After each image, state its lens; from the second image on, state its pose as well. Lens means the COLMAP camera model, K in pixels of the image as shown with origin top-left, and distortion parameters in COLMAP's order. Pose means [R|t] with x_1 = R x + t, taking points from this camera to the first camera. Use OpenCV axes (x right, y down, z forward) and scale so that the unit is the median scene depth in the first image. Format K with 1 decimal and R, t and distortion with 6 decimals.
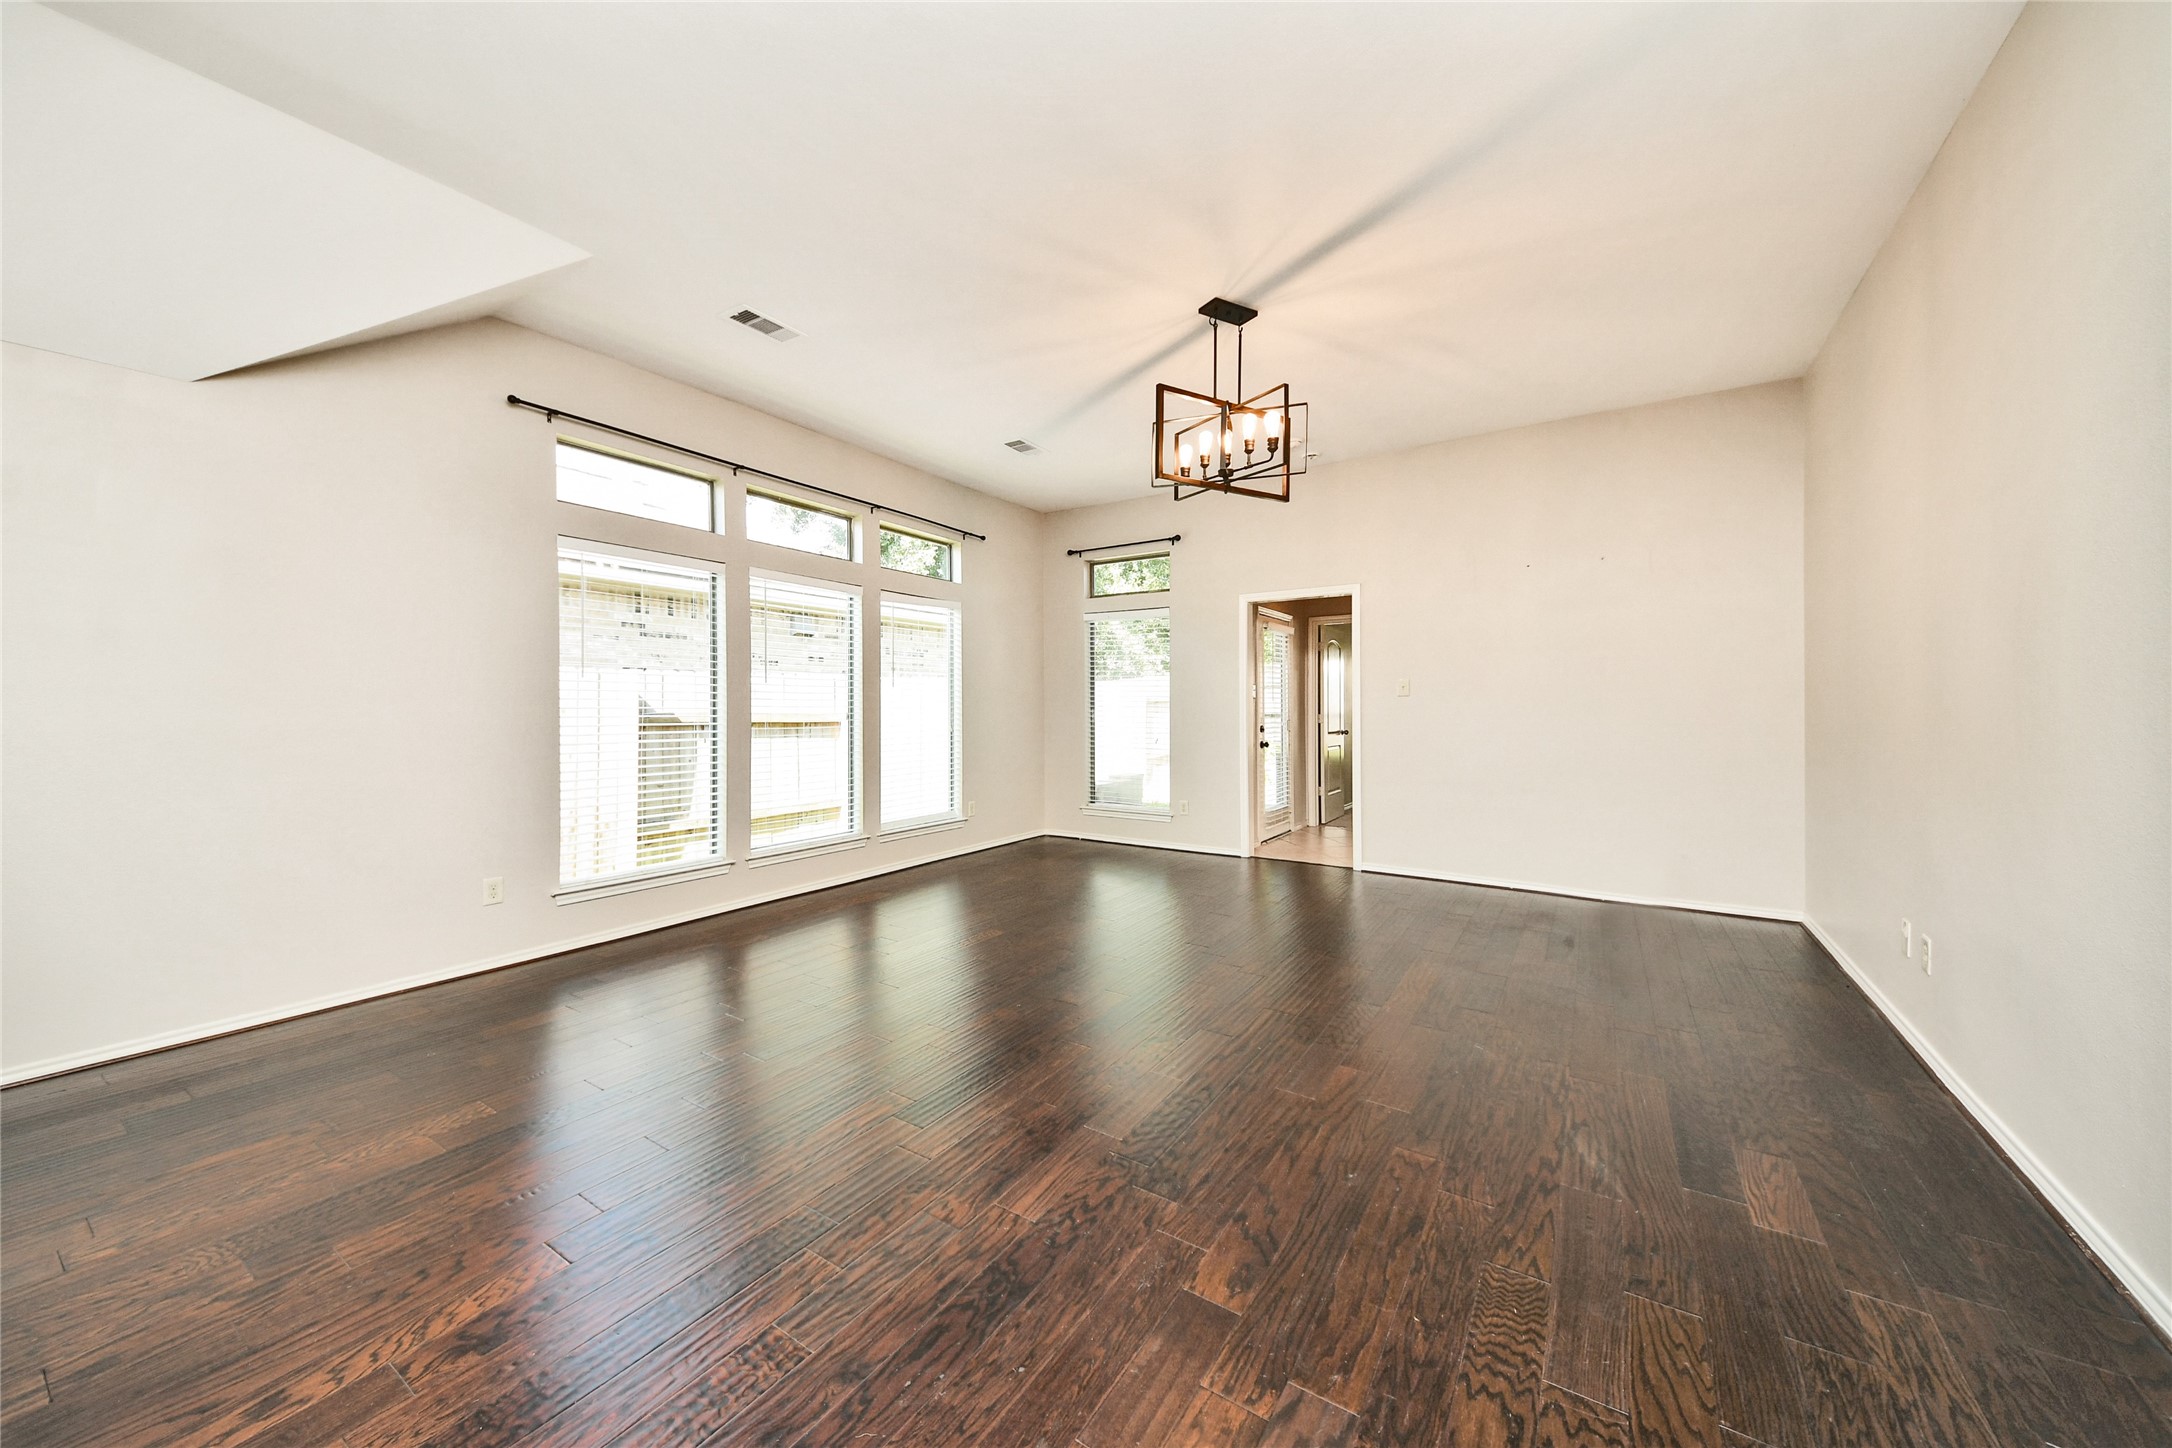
lens RADIAL K [[766.7, 0, 1092.5], [0, 766.7, 705.7], [0, 0, 1]] dist [0.001503, 0.000012]
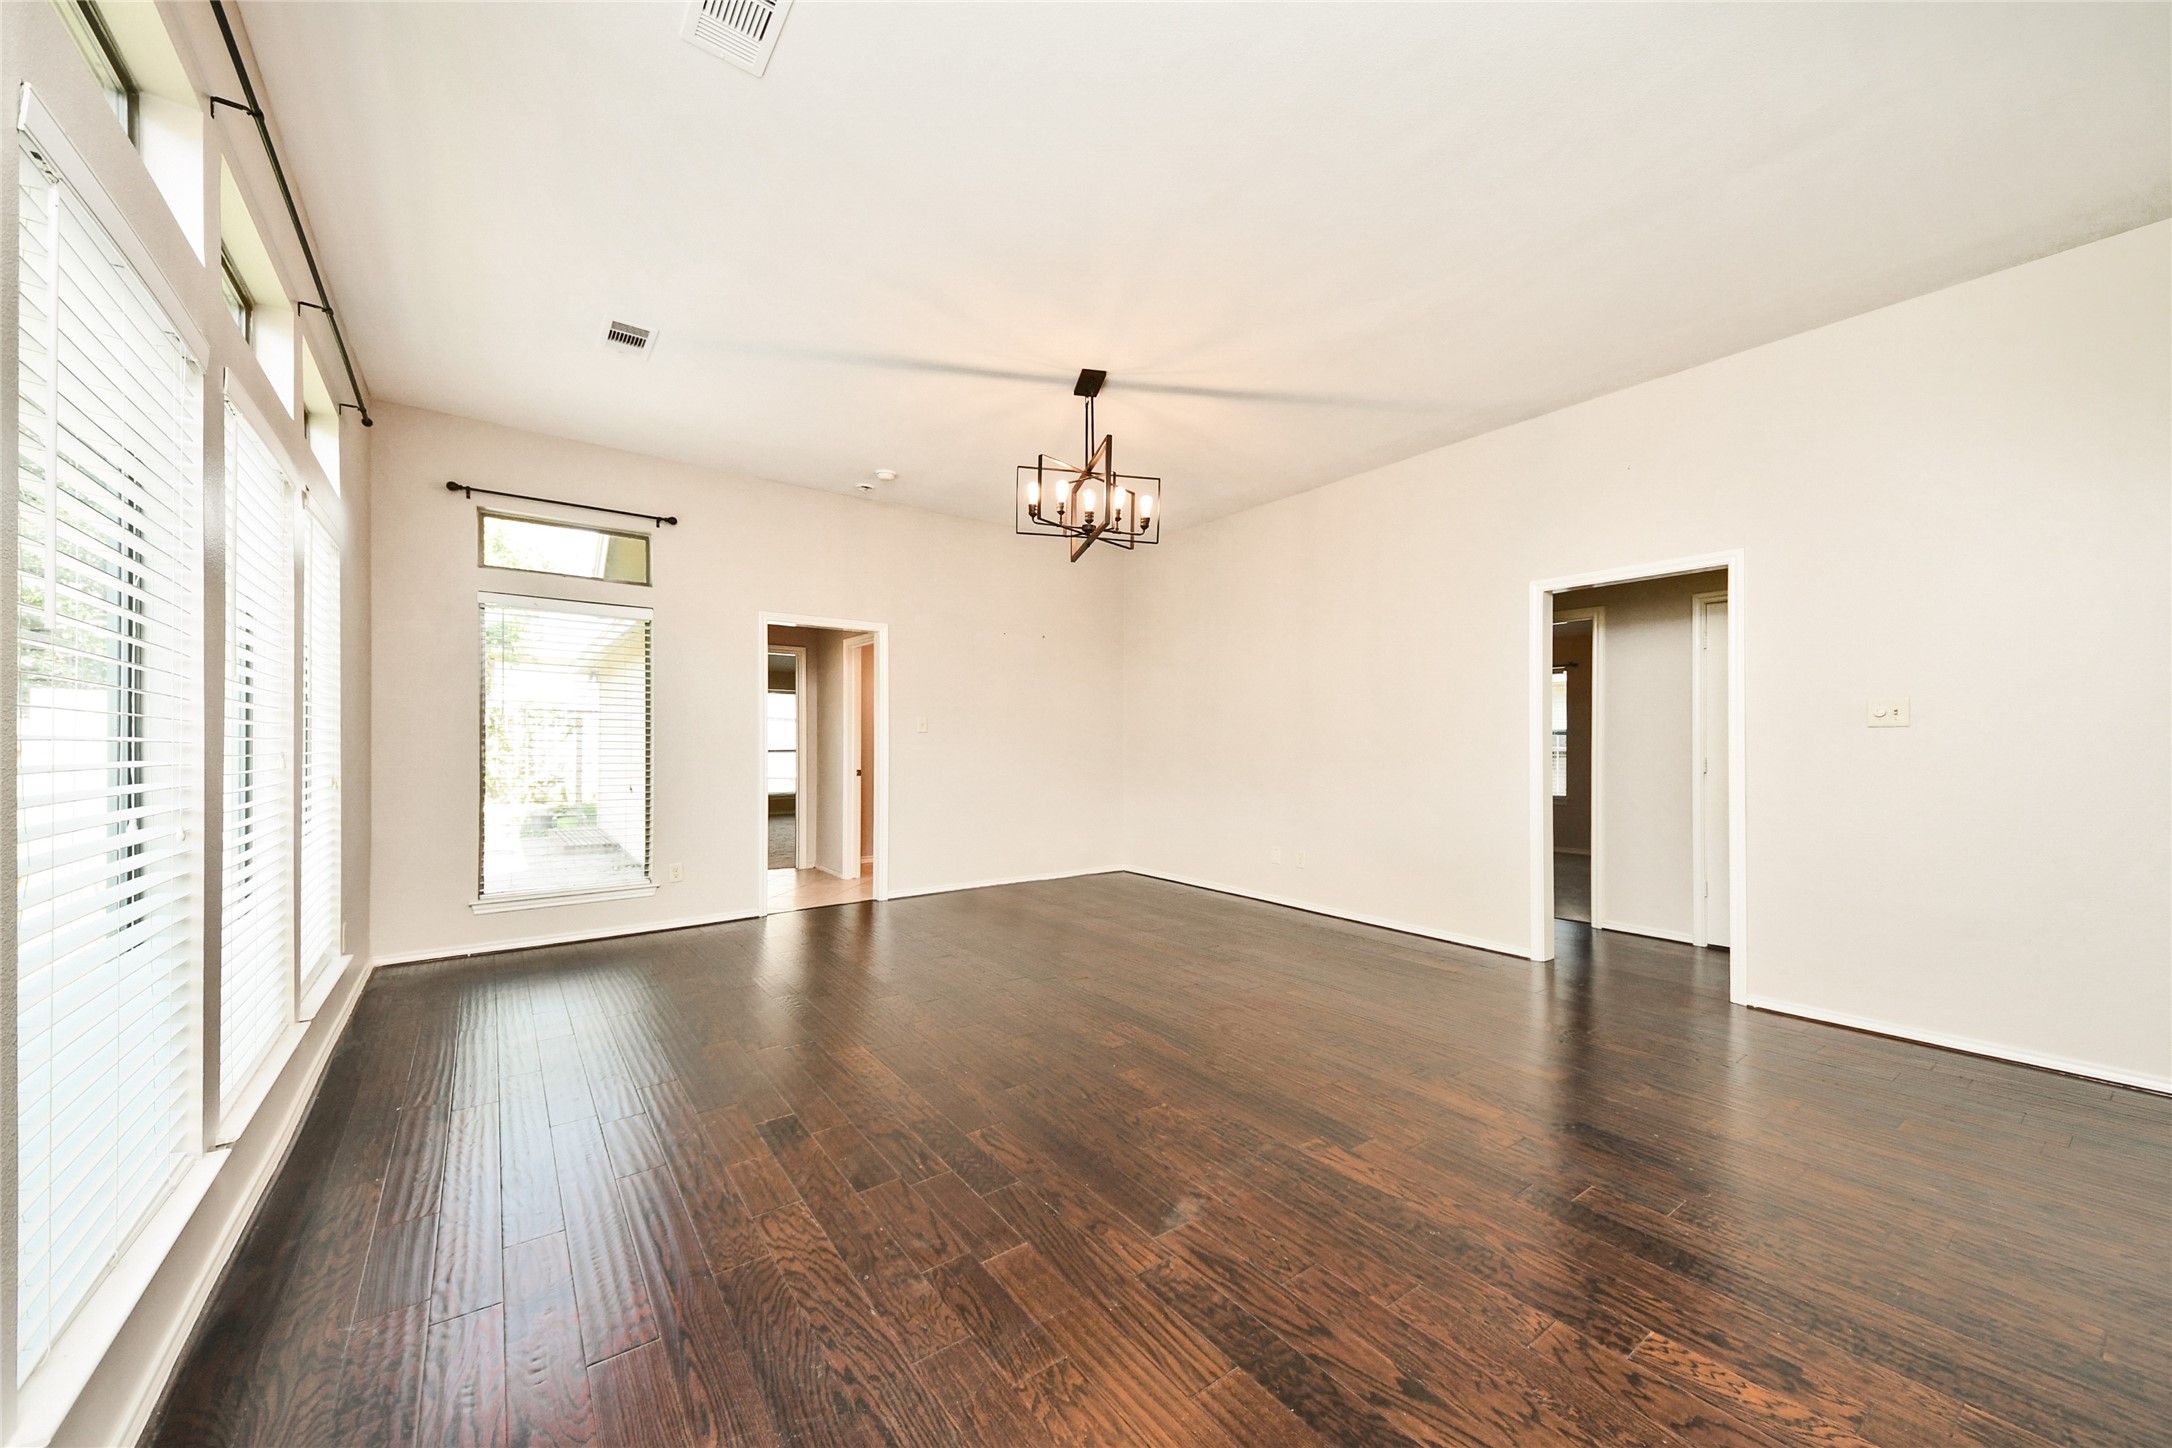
lens RADIAL K [[775.2, 0, 1087.0], [0, 775.2, 731.1], [0, 0, 1]] dist [0.001795, -0.000037]
pose [[0.363983, 0.026422, 0.931031, -0.560406], [-0.014551, 0.999637, -0.022680, 0.005351], [-0.931292, -0.005293, 0.364235, 0.396060]]
